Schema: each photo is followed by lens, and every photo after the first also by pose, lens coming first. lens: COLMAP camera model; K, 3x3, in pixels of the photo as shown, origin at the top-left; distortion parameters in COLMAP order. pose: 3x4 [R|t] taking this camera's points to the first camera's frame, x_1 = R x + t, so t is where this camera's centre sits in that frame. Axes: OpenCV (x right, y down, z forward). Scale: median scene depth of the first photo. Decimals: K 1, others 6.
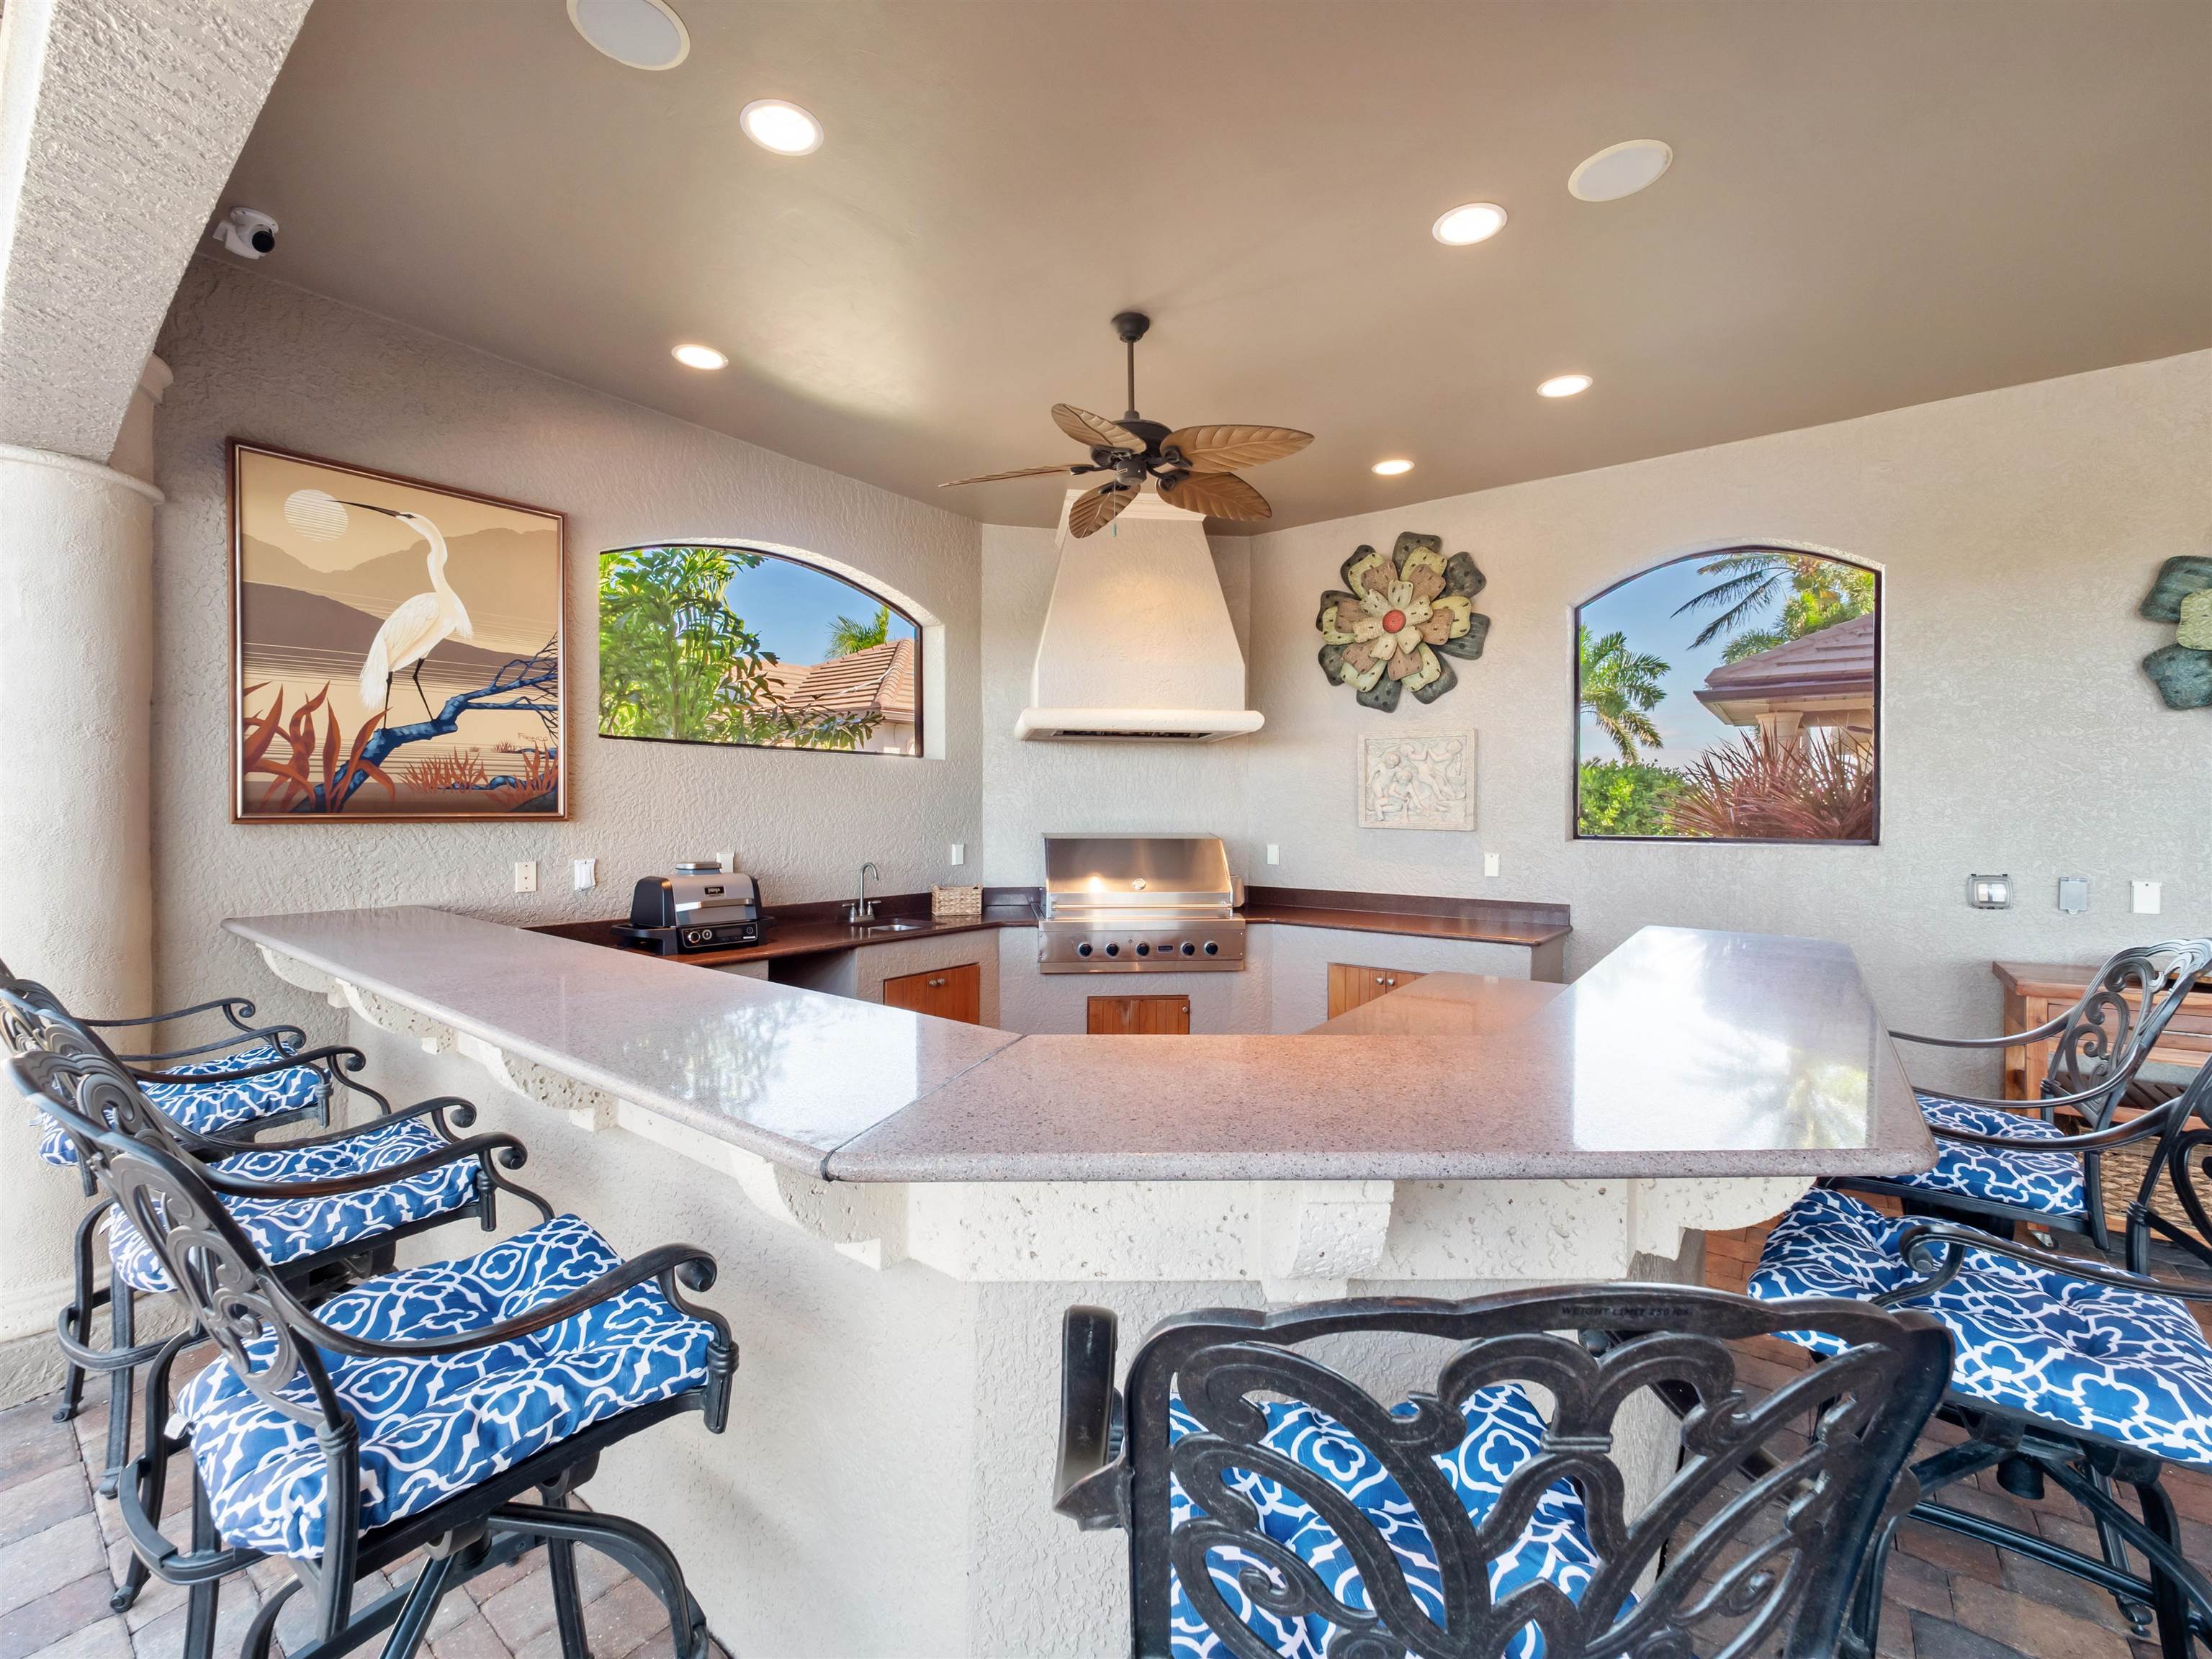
lens RADIAL K [[928.7, 0, 1096.5], [0, 928.7, 821.9], [0, 0, 1]] dist [0.027379, -0.016152]
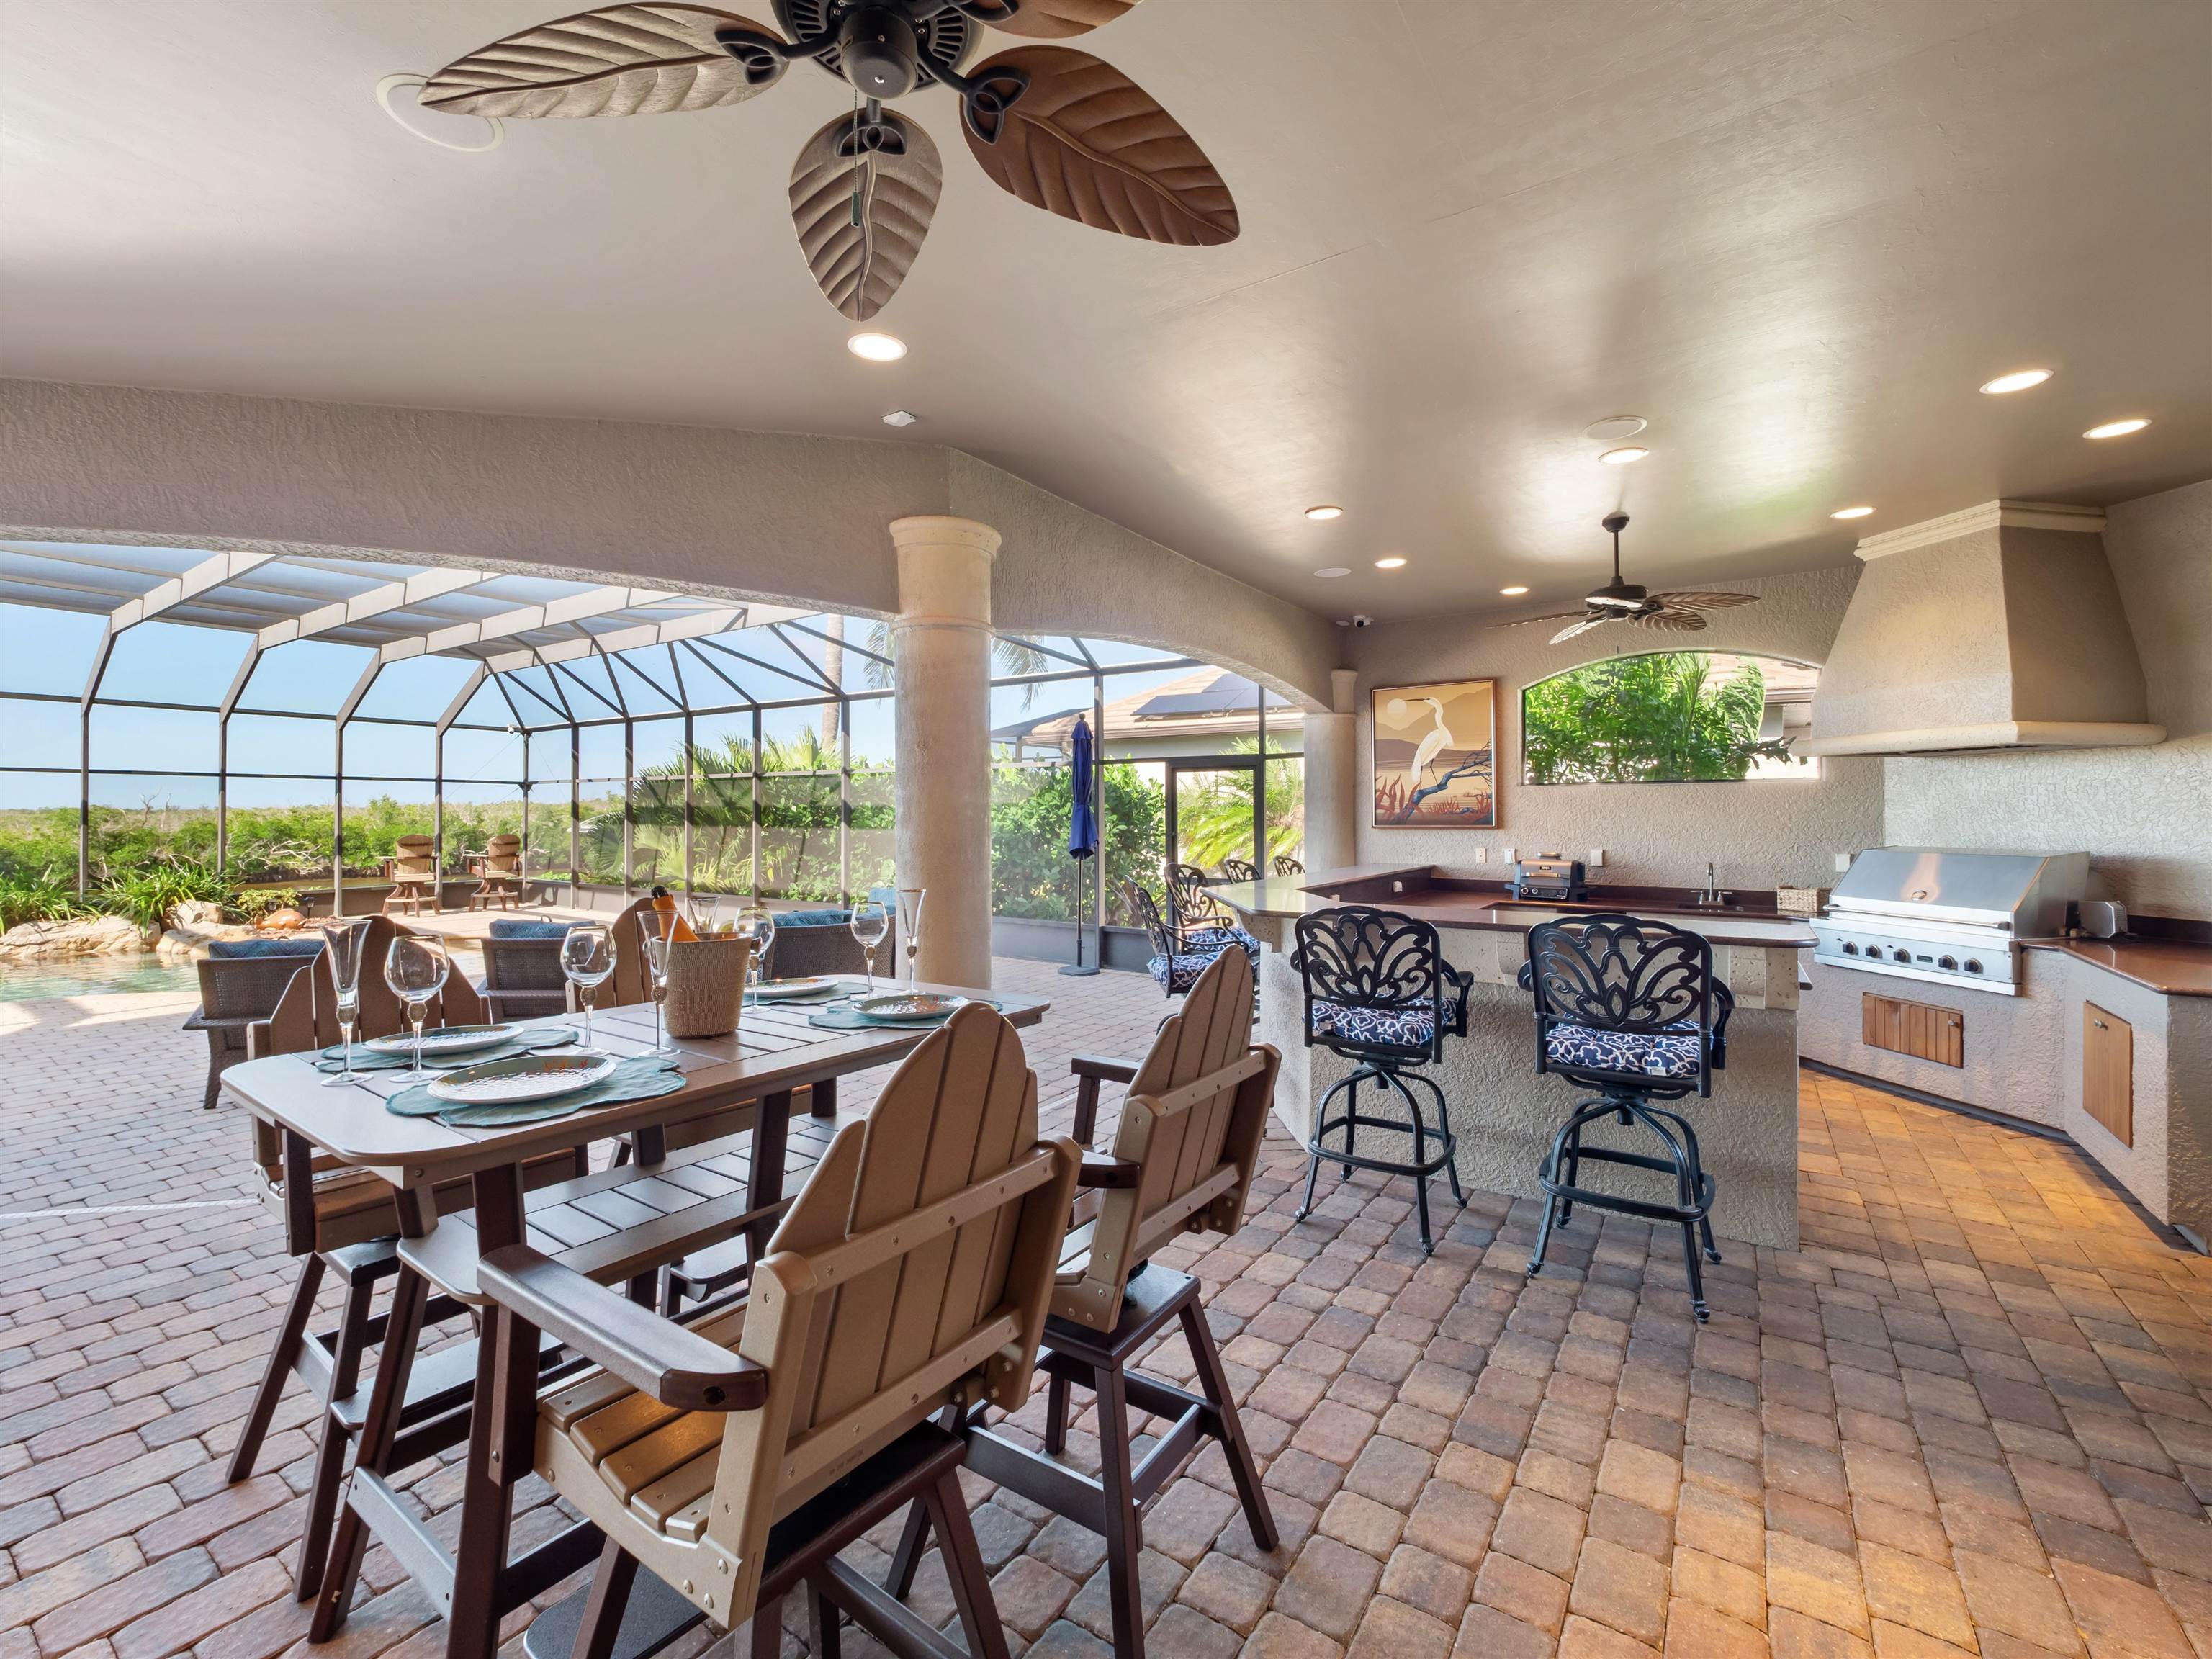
lens RADIAL K [[928.7, 0, 1096.5], [0, 928.7, 821.9], [0, 0, 1]] dist [0.027379, -0.016152]
pose [[0.068917, 0.004963, -0.997610, 1.519509], [-0.009821, 0.999943, 0.004296, -0.018666], [0.997574, 0.009501, 0.068962, 0.008272]]
